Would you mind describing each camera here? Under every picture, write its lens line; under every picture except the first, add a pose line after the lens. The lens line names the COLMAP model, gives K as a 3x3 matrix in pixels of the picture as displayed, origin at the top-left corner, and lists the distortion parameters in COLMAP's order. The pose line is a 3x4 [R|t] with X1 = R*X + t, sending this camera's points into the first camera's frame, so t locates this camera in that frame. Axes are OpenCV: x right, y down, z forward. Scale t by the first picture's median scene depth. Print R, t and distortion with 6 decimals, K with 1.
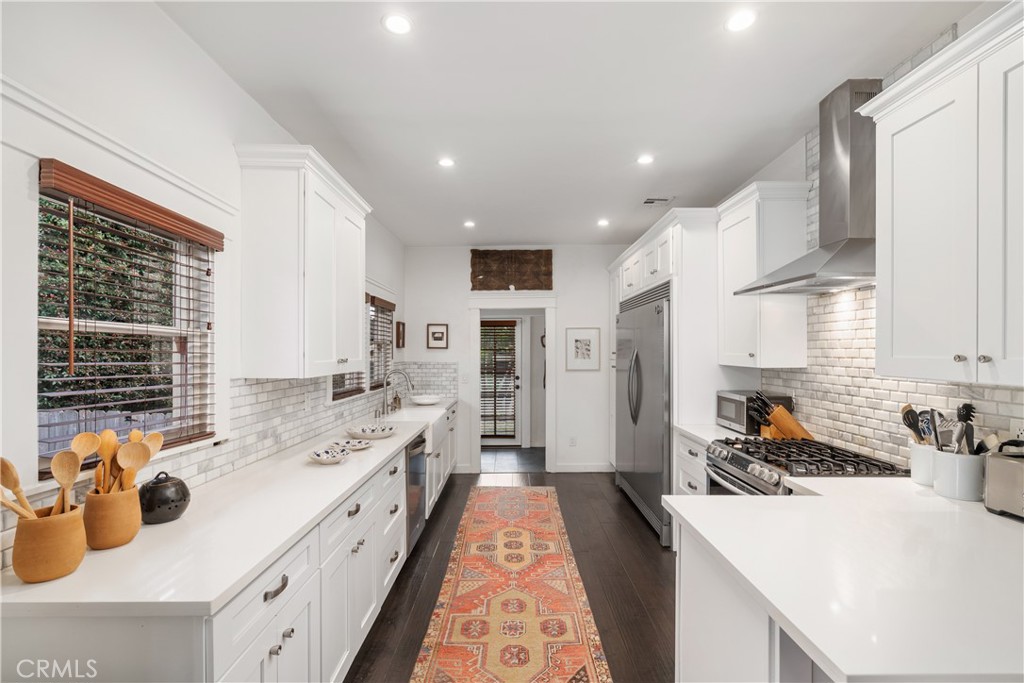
lens RADIAL K [[466.8, 0, 514.9], [0, 466.8, 351.4], [0, 0, 1]] dist [-0.007494, 0.003531]
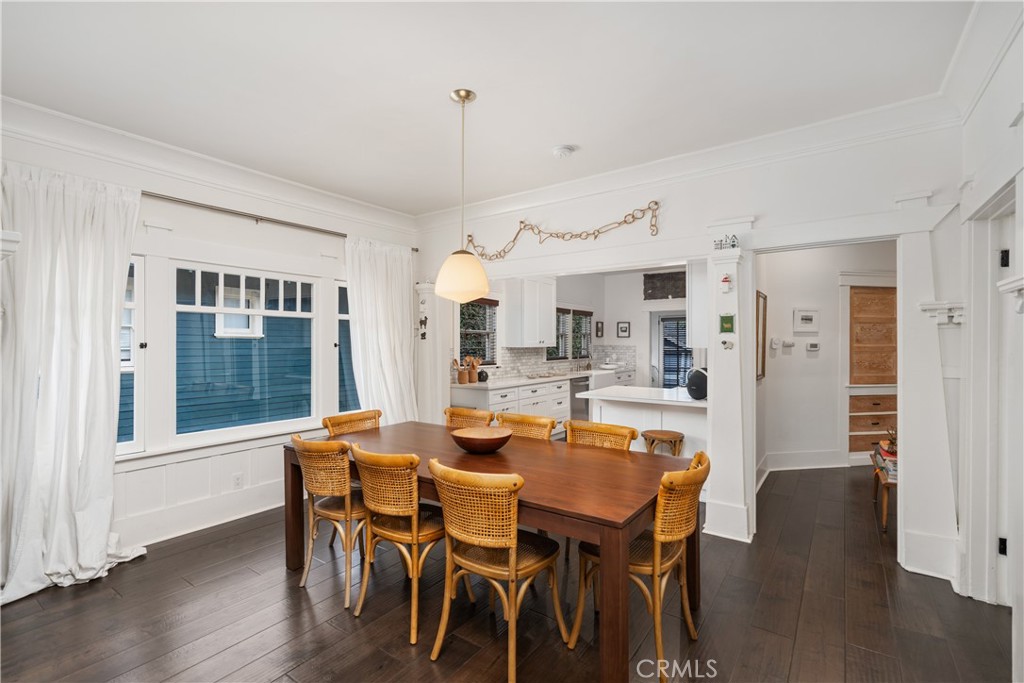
lens RADIAL K [[466.8, 0, 511.1], [0, 466.8, 343.4], [0, 0, 1]] dist [-0.007494, 0.003531]
pose [[0.816229, -0.000013, -0.577728, 0.798535], [0.001722, 0.999996, 0.002410, 0.019448], [0.577726, -0.002962, 0.816226, -0.965150]]
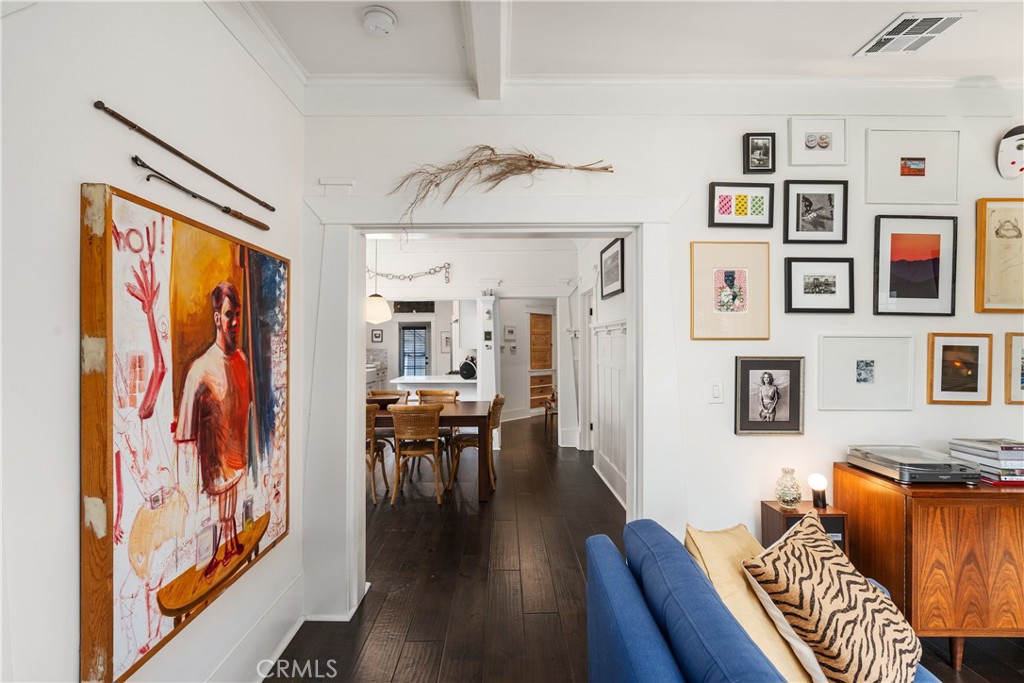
lens RADIAL K [[466.8, 0, 506.7], [0, 466.8, 337.5], [0, 0, 1]] dist [-0.007494, 0.003531]
pose [[0.999911, -0.004873, 0.012417, 0.647398], [0.005082, 0.999846, -0.016797, 0.019382], [-0.012333, 0.016859, 0.999782, -1.785221]]
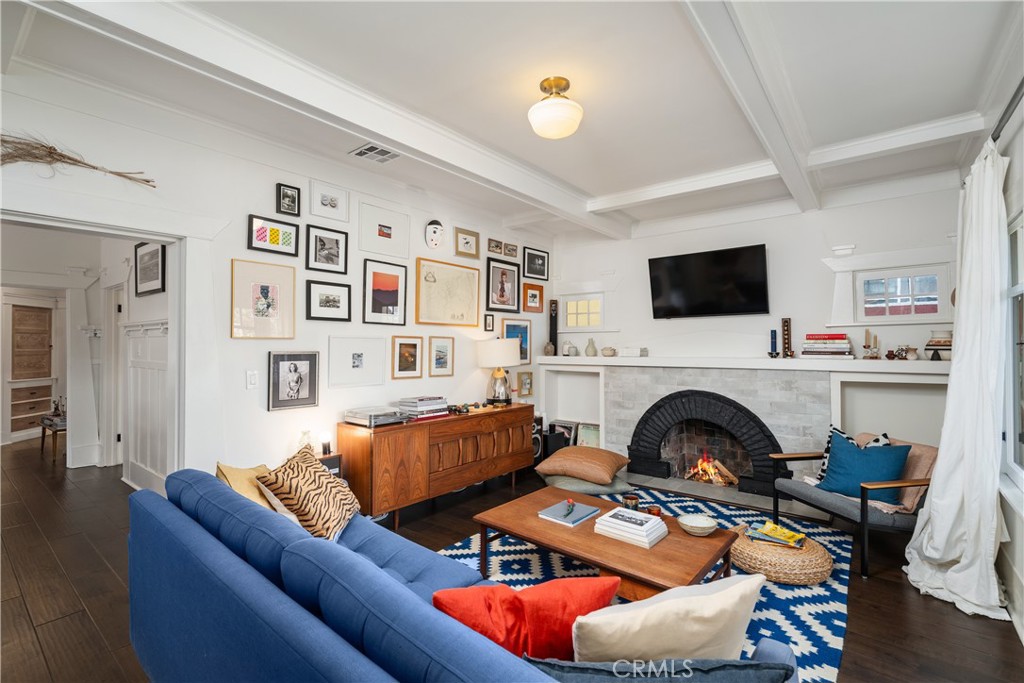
lens RADIAL K [[466.8, 0, 513.1], [0, 466.8, 338.8], [0, 0, 1]] dist [-0.007494, 0.003531]
pose [[0.618206, 0.003667, 0.786007, 0.573577], [0.009899, 0.999873, -0.012450, 0.029622], [-0.785953, 0.015477, 0.618092, -2.047892]]
